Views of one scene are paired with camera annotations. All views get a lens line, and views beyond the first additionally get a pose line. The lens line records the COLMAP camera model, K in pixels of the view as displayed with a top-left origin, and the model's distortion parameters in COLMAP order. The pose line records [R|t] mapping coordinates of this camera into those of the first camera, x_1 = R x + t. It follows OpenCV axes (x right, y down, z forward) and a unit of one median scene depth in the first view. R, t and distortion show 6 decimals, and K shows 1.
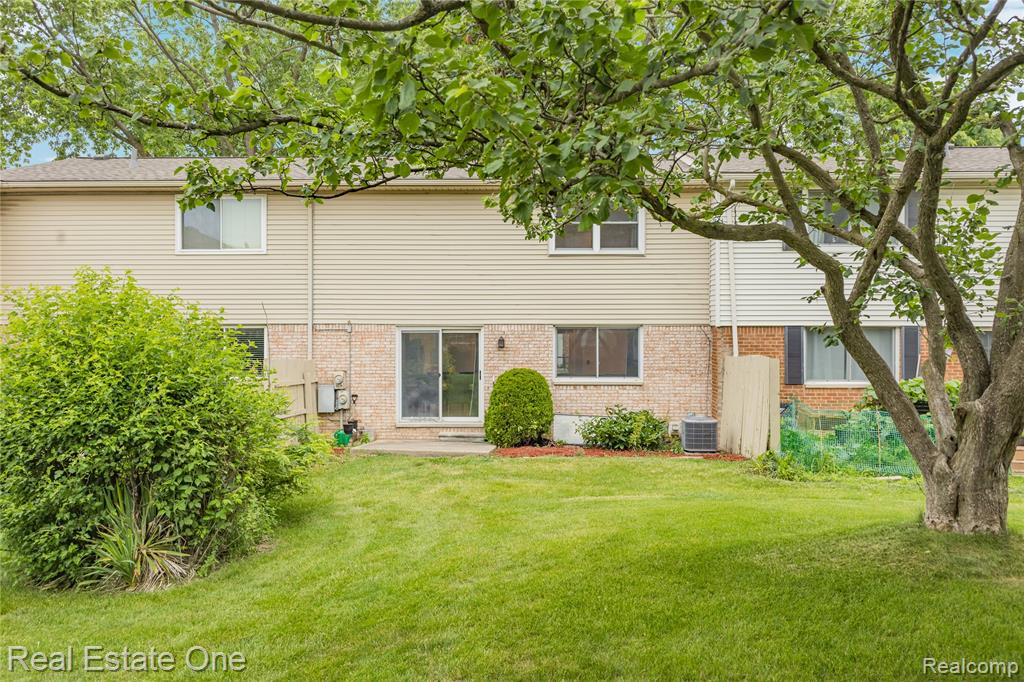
lens RADIAL K [[809.0, 0, 512.0], [0, 809.0, 341.0], [0, 0, 1]] dist [0.000420, -0.005960]
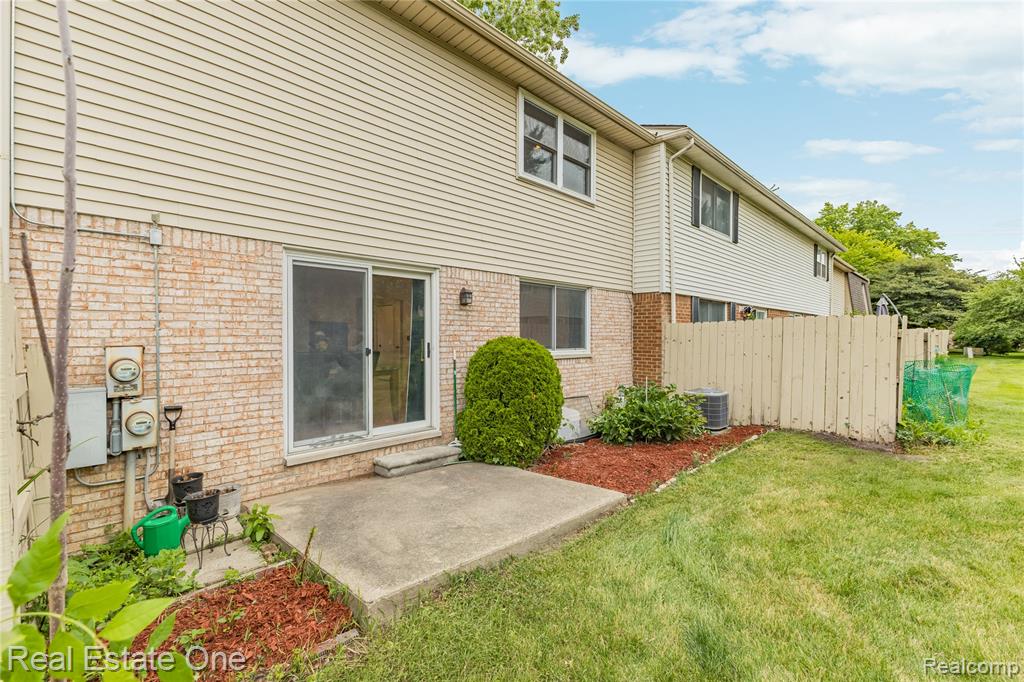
lens RADIAL K [[444.1, 0, 512.0], [0, 444.1, 341.0], [0, 0, 1]] dist [0.000418, 0.000166]
pose [[0.694386, -0.008191, 0.719556, -0.234563], [0.004326, 0.999965, 0.007208, 0.033417], [-0.719590, -0.001892, 0.694397, 0.727458]]
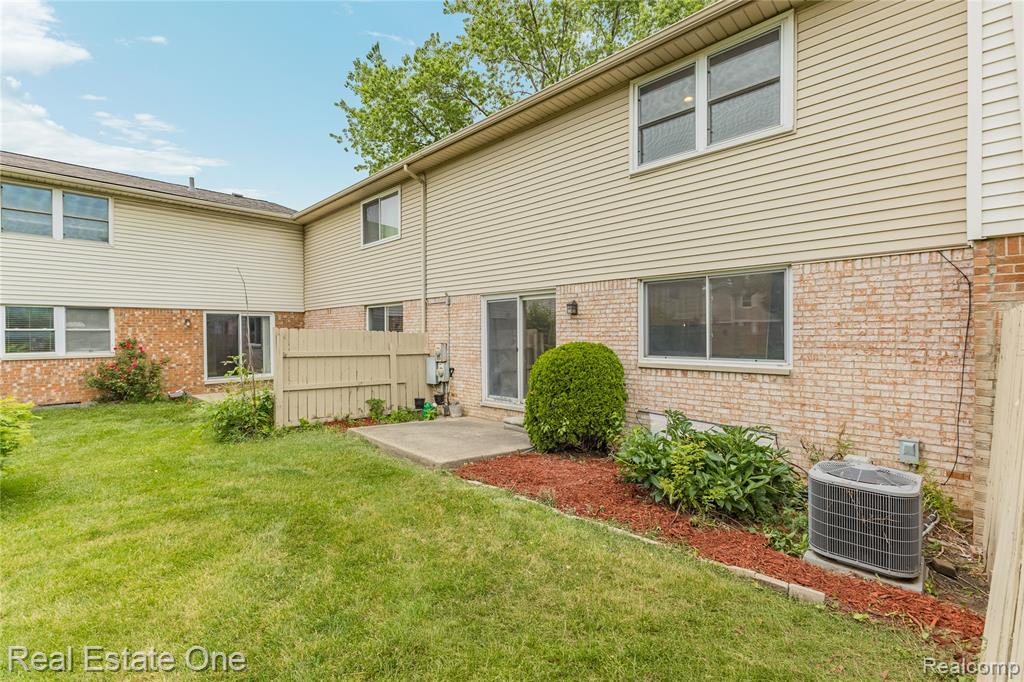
lens RADIAL K [[444.1, 0, 512.0], [0, 444.1, 341.0], [0, 0, 1]] dist [0.000418, 0.000166]
pose [[0.733034, 0.005580, -0.680169, 0.224773], [0.003990, 0.999914, 0.012504, 0.026939], [0.680180, -0.011880, 0.732949, 0.651612]]
